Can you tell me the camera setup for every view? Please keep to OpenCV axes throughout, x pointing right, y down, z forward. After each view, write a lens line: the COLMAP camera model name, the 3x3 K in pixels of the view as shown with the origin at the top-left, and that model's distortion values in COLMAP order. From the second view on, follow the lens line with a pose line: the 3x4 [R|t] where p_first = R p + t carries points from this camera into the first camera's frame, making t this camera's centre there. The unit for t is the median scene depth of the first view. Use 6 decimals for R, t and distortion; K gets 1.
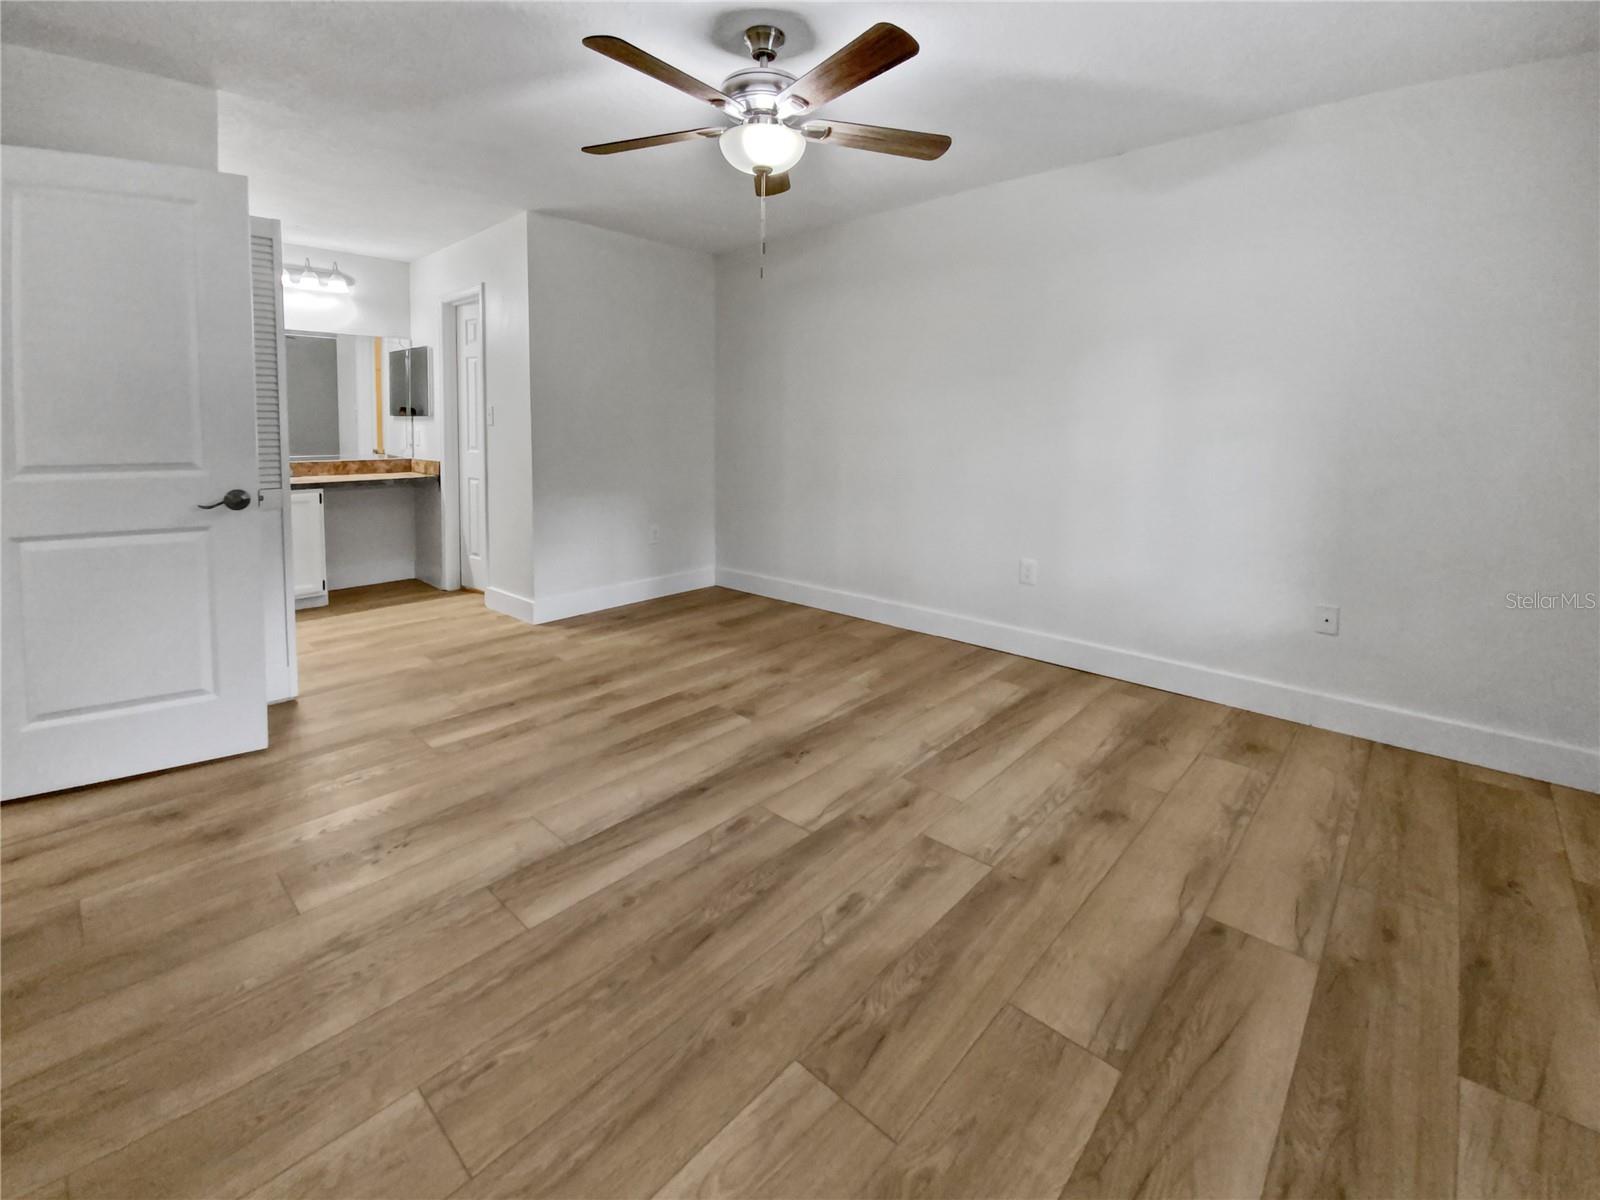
lens RADIAL K [[1281.3, 0, 800.0], [0, 1281.3, 600.0], [0, 0, 1]] dist [-0.002763, 0.000521]
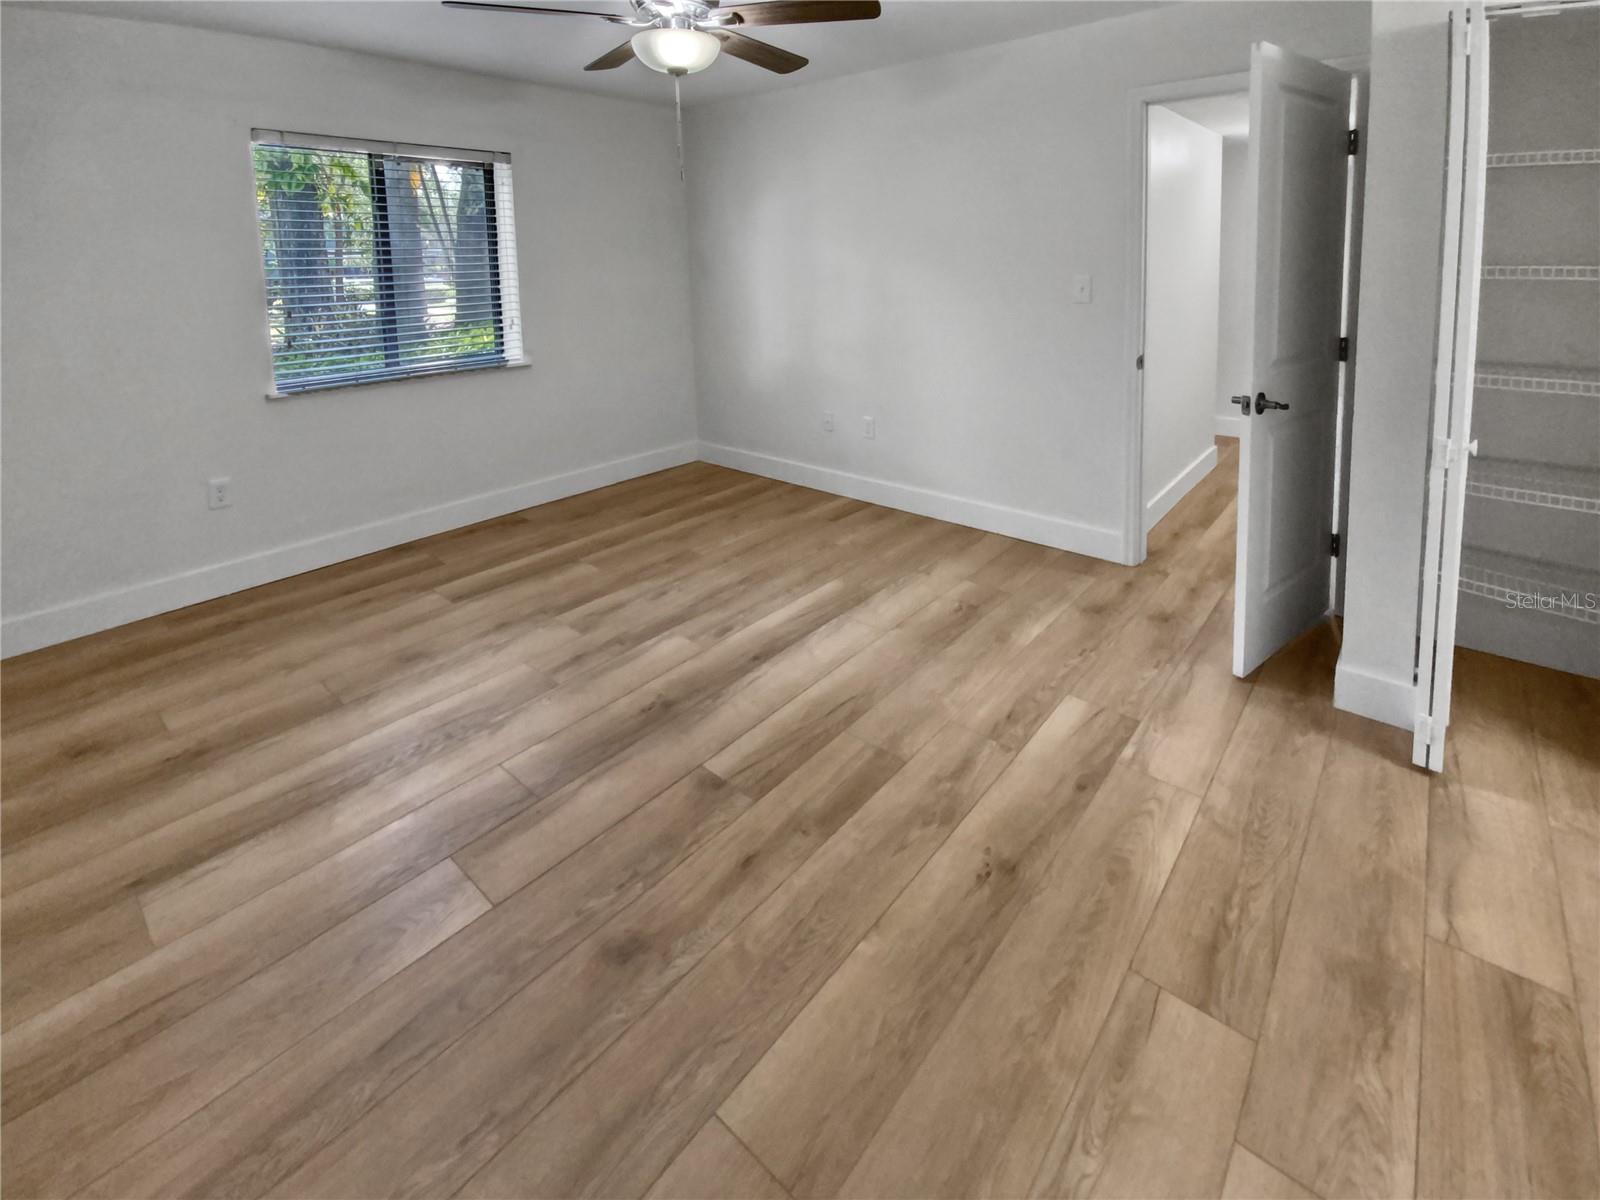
lens RADIAL K [[1281.3, 0, 800.0], [0, 1281.3, 600.0], [0, 0, 1]] dist [-0.002763, 0.000521]
pose [[-0.999960, 0.008878, -0.001082, -0.123932], [0.007795, 0.924456, 0.381210, -0.347292], [0.004385, 0.381186, -0.924488, 2.187526]]
